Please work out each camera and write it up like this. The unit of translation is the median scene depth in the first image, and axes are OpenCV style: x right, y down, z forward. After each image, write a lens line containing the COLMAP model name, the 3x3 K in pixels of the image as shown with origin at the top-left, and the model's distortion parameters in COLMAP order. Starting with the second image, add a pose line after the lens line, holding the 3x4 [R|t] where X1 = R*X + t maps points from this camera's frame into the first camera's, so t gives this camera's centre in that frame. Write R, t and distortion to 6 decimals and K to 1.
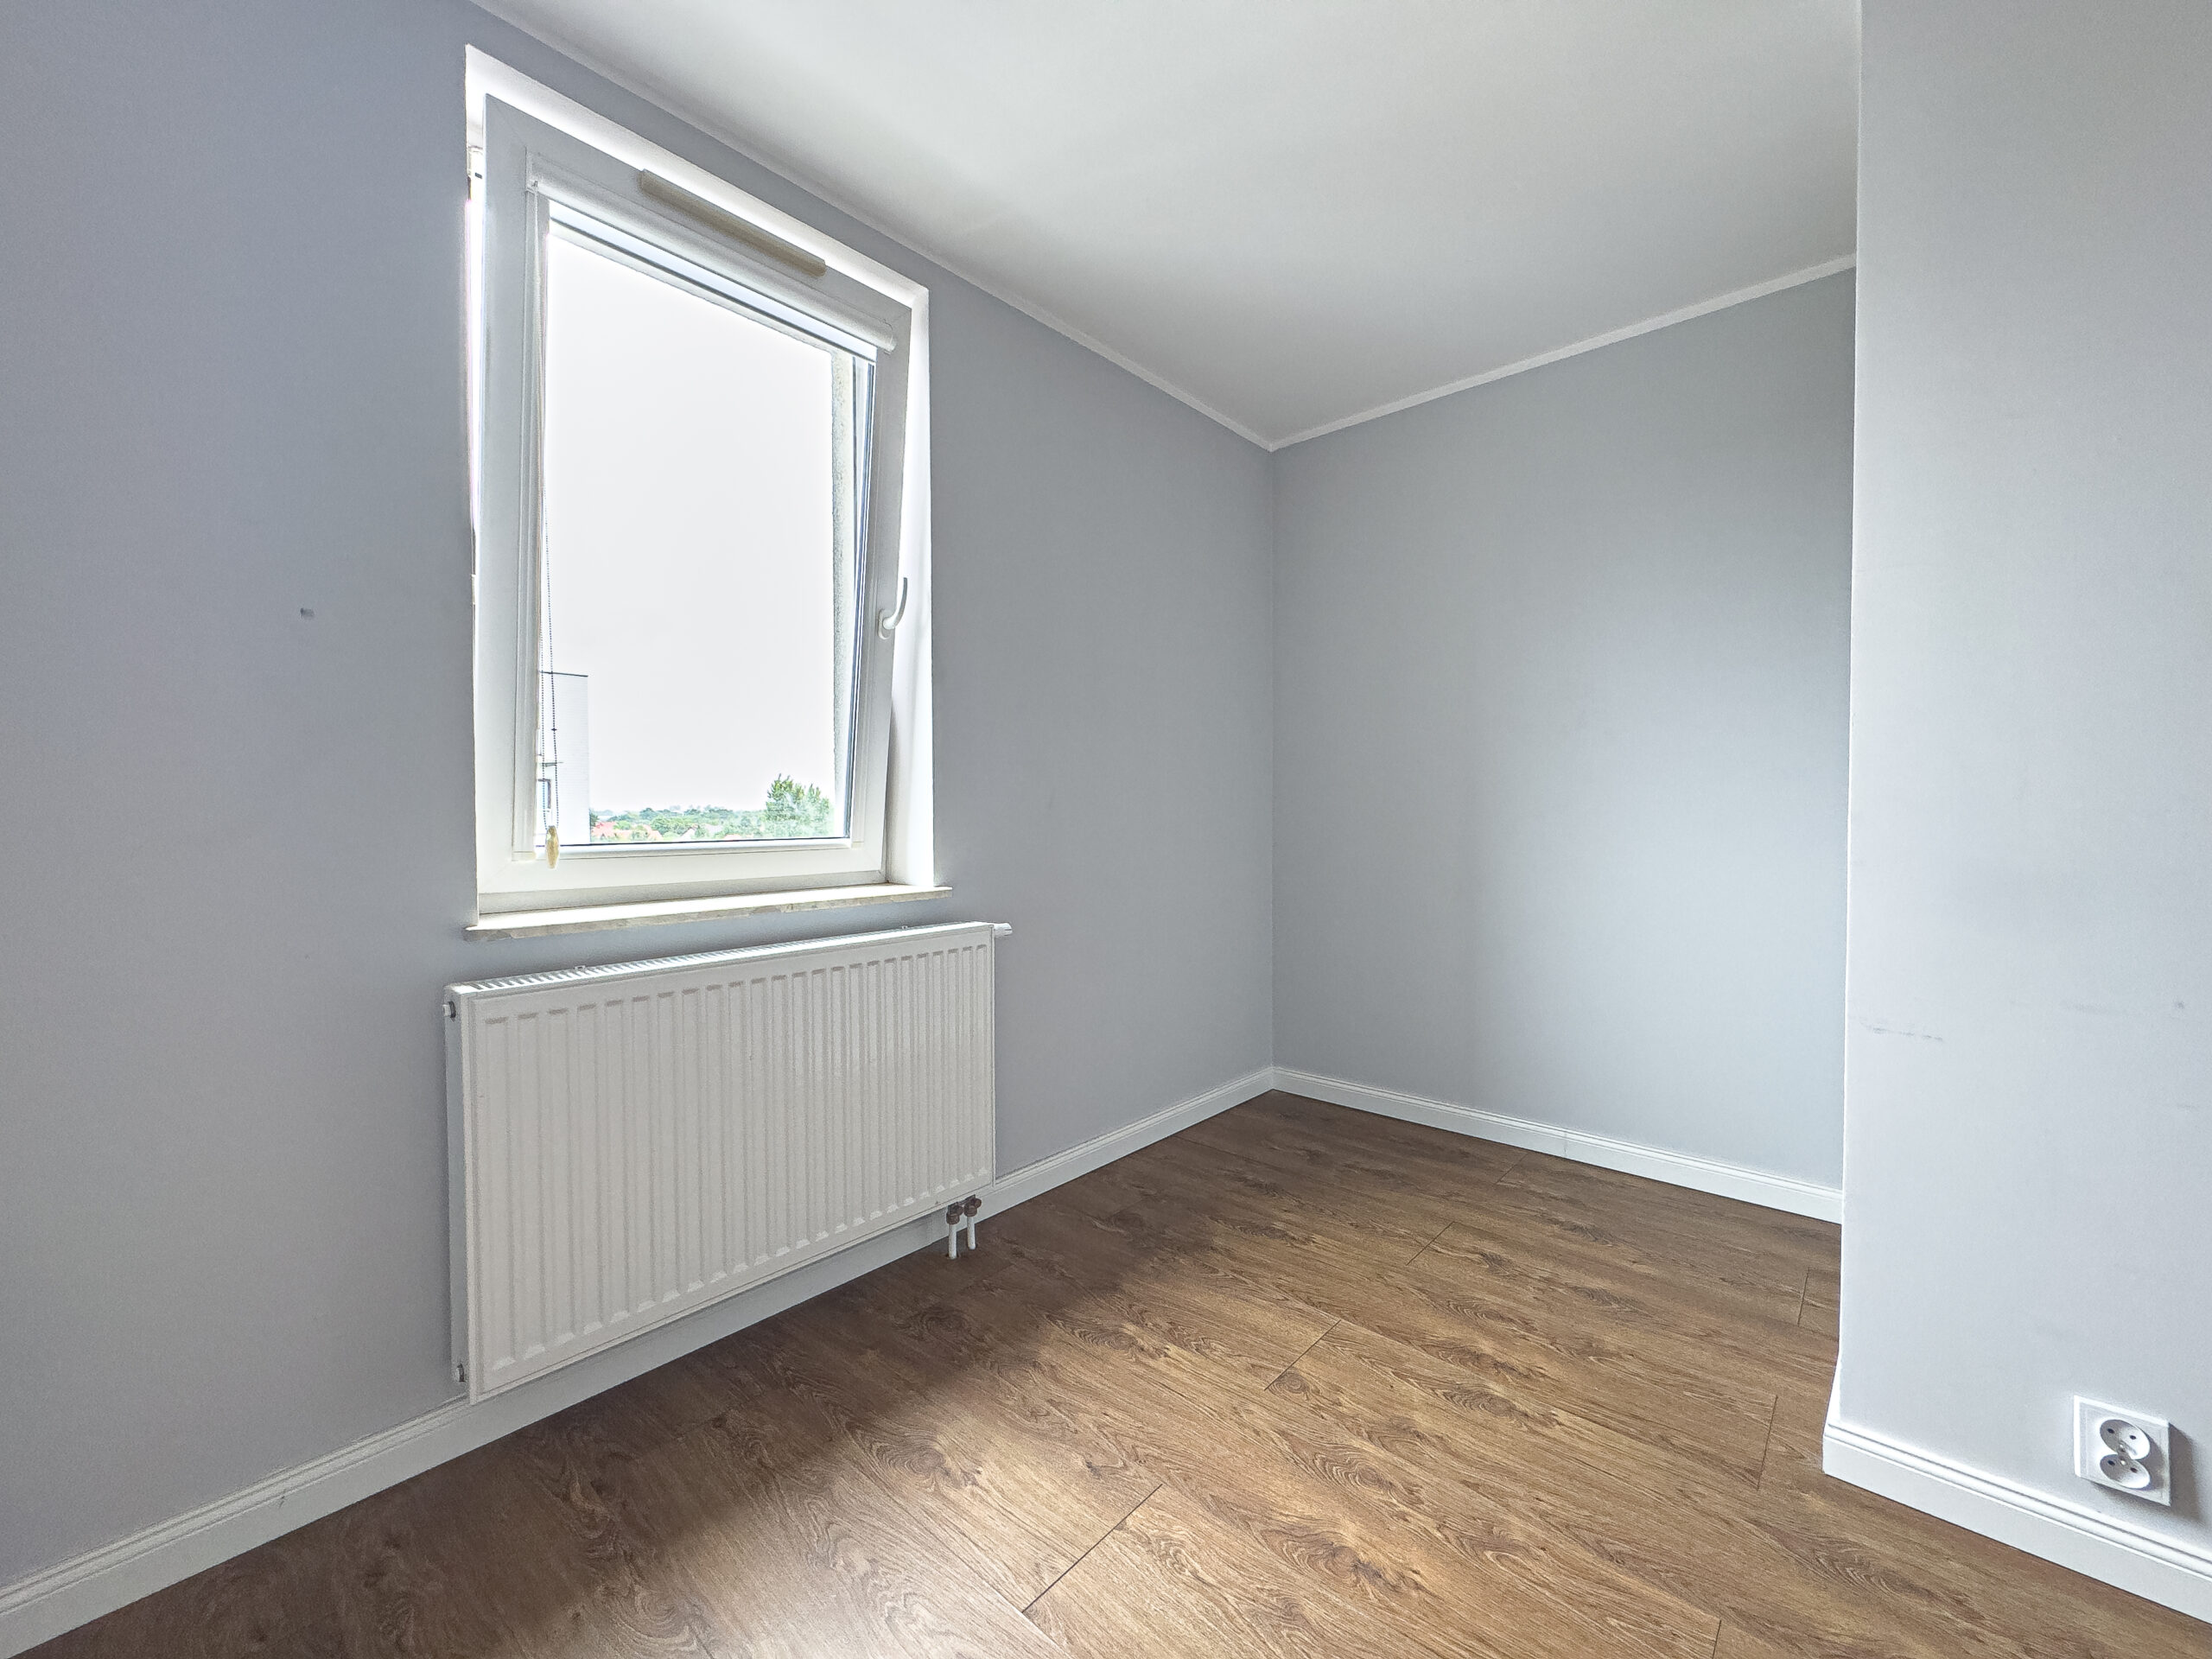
lens RADIAL K [[881.4, 0, 1108.8], [0, 881.4, 826.4], [0, 0, 1]] dist [-0.006300, 0.001487]
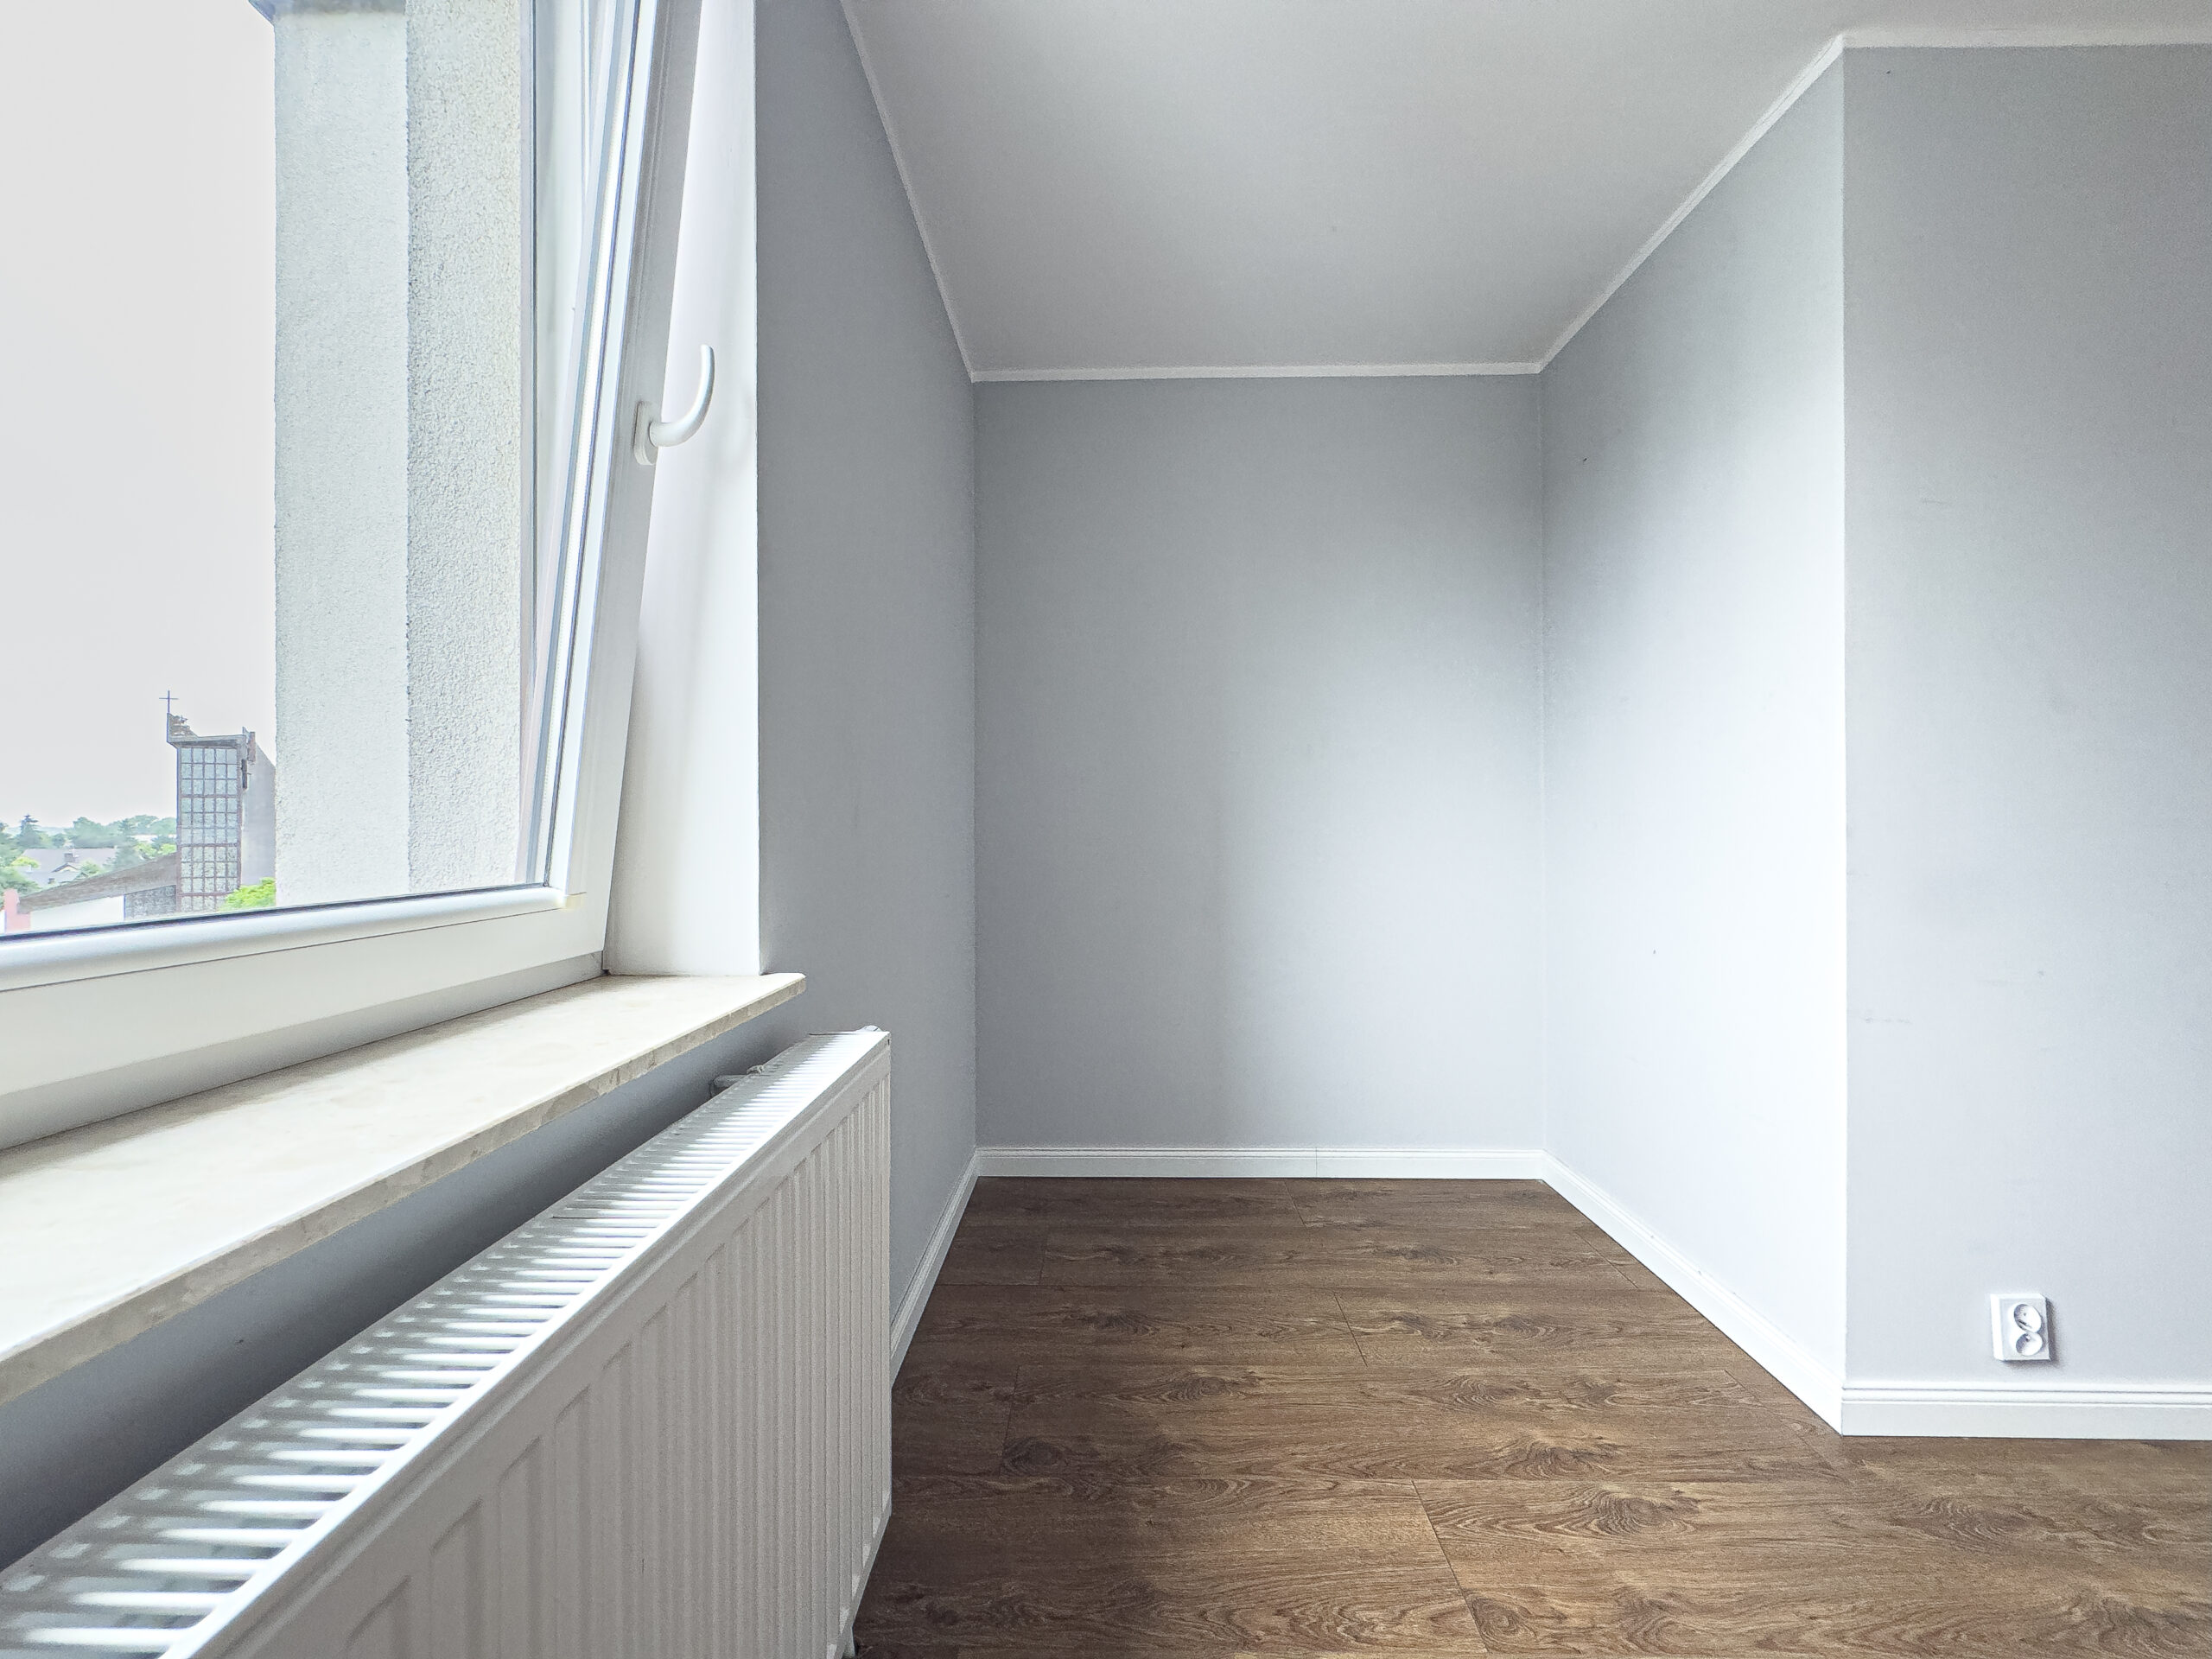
lens RADIAL K [[881.4, 0, 1107.9], [0, 881.4, 826.4], [0, 0, 1]] dist [-0.006300, 0.001487]
pose [[0.759870, 0.001387, 0.650073, -0.394762], [0.011869, 0.999801, -0.016007, -0.006663], [-0.649966, 0.019879, 0.759703, 0.509085]]
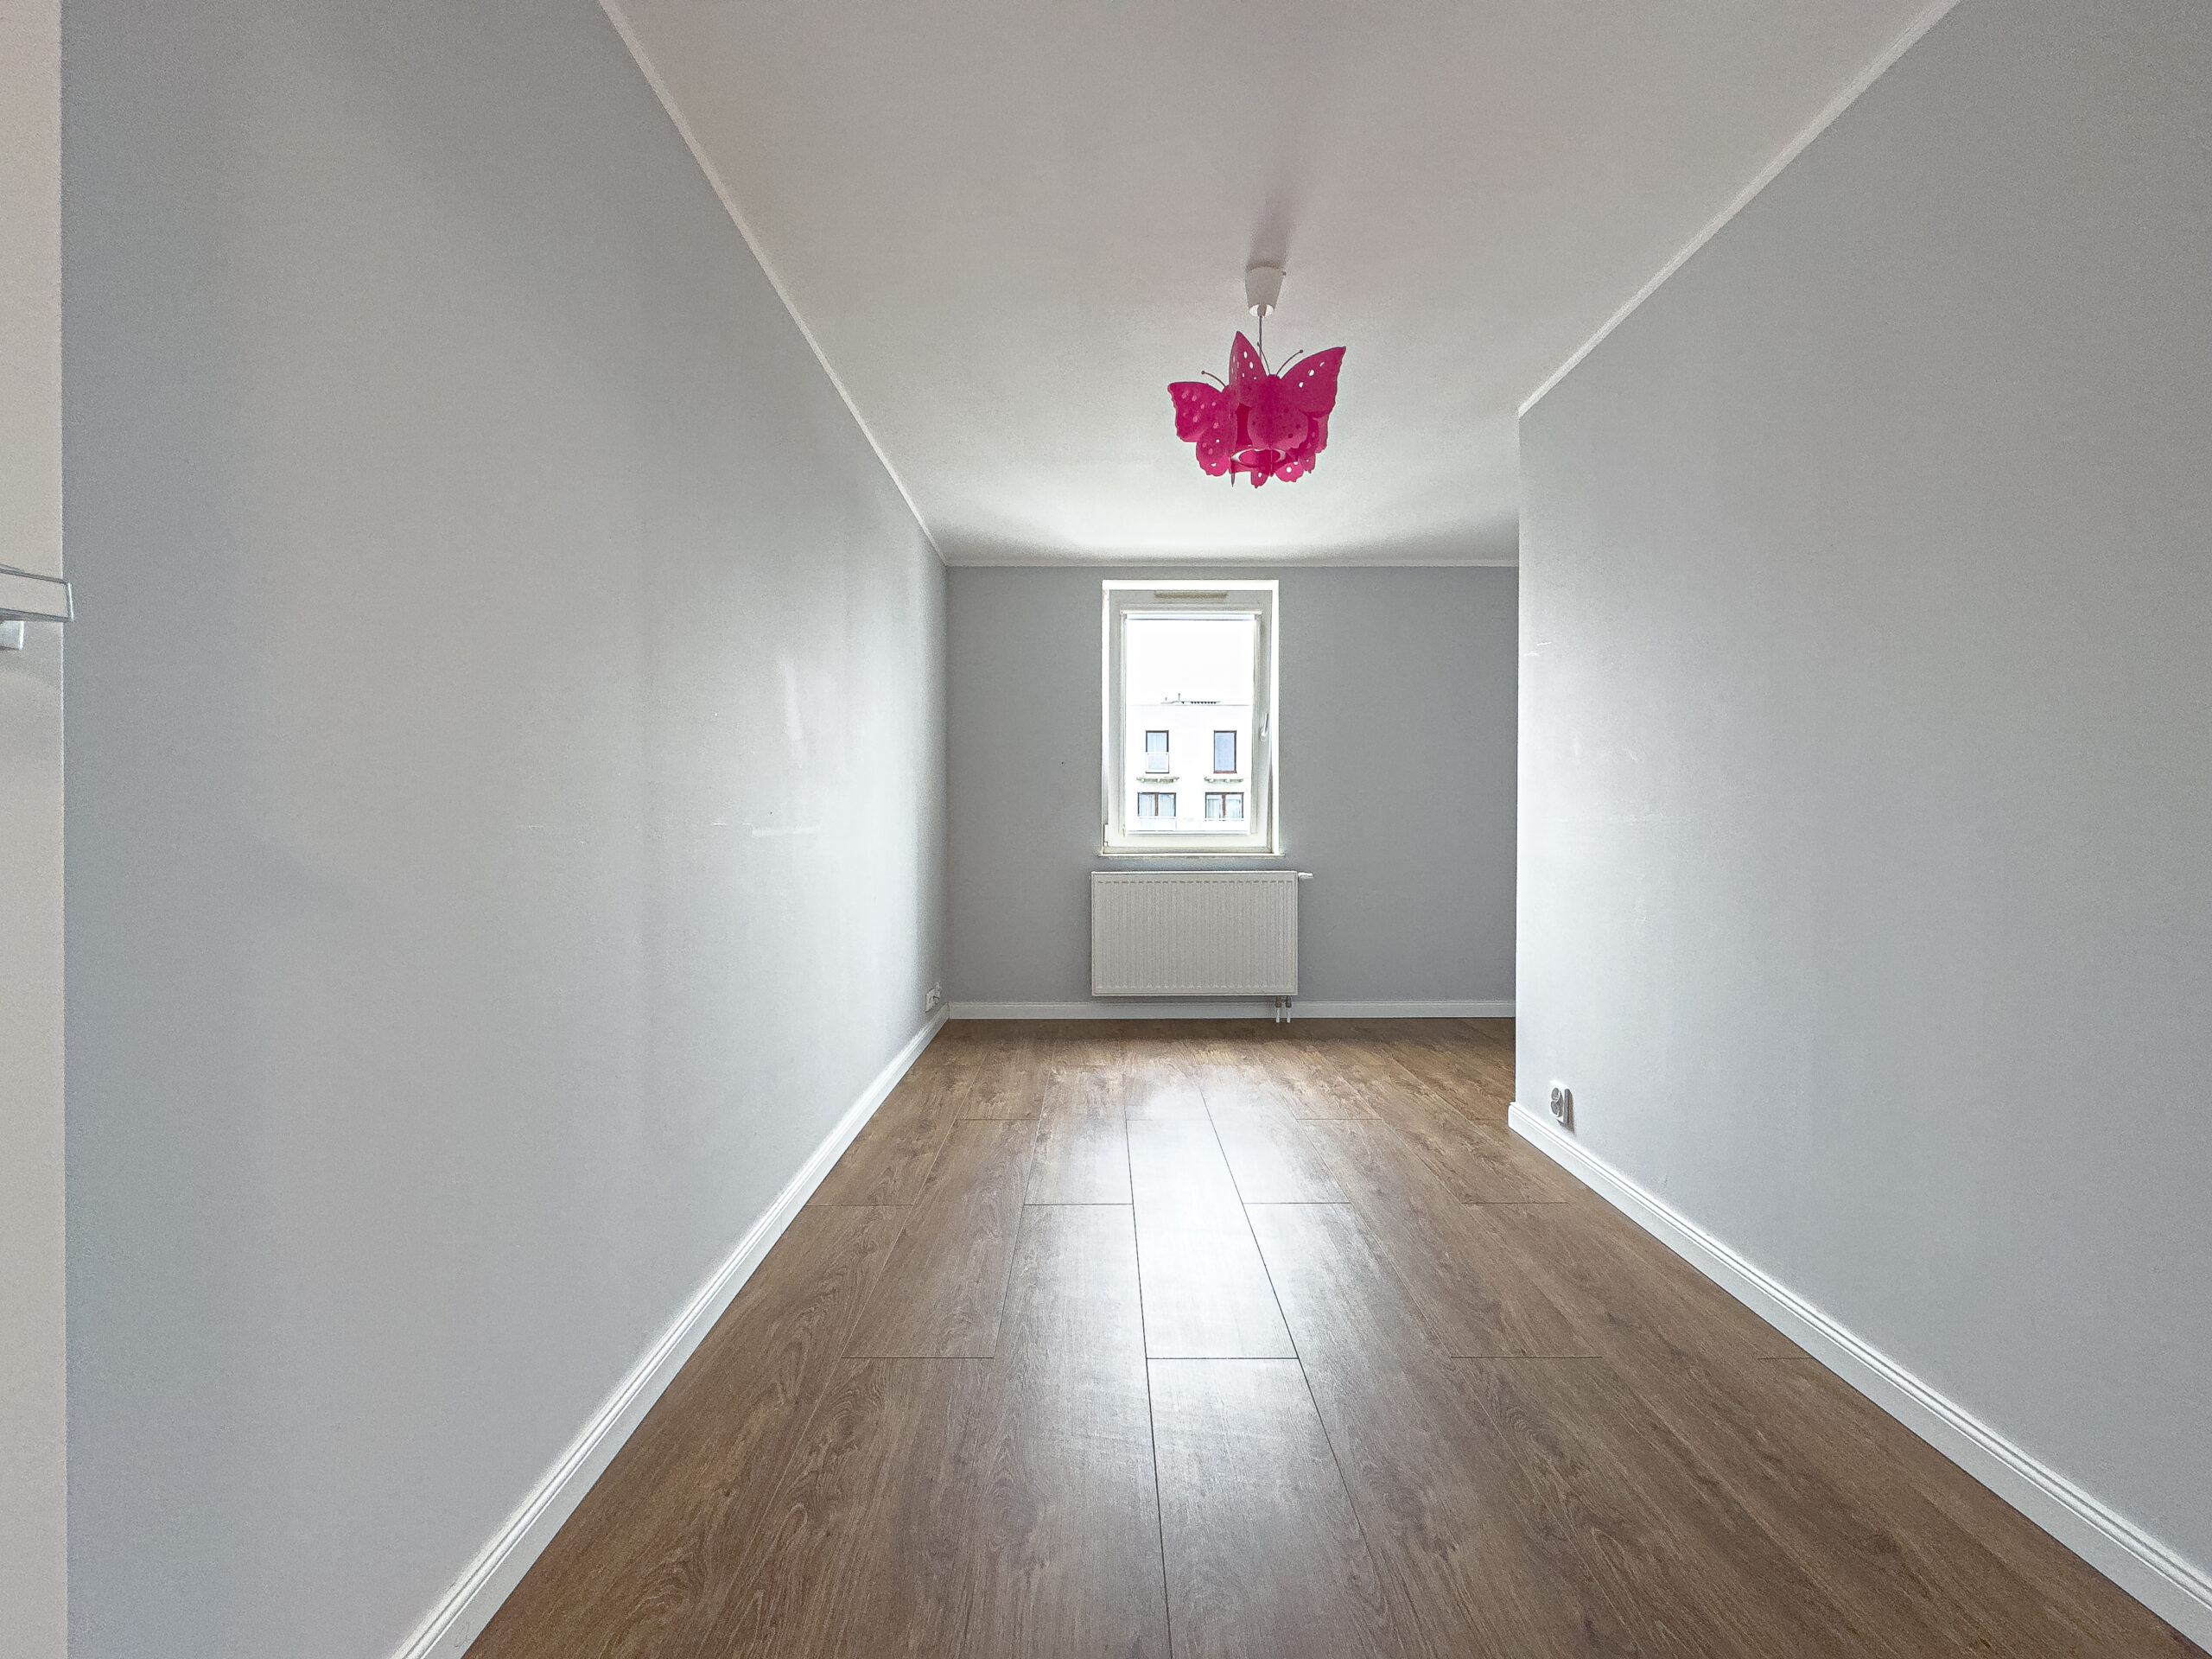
lens RADIAL K [[881.4, 0, 1108.1], [0, 881.4, 830.7], [0, 0, 1]] dist [-0.006300, 0.001487]
pose [[0.673090, 0.011056, -0.739478, 1.183990], [-0.011145, 0.999926, 0.004805, 0.004104], [0.739477, 0.005007, 0.673163, -0.813411]]
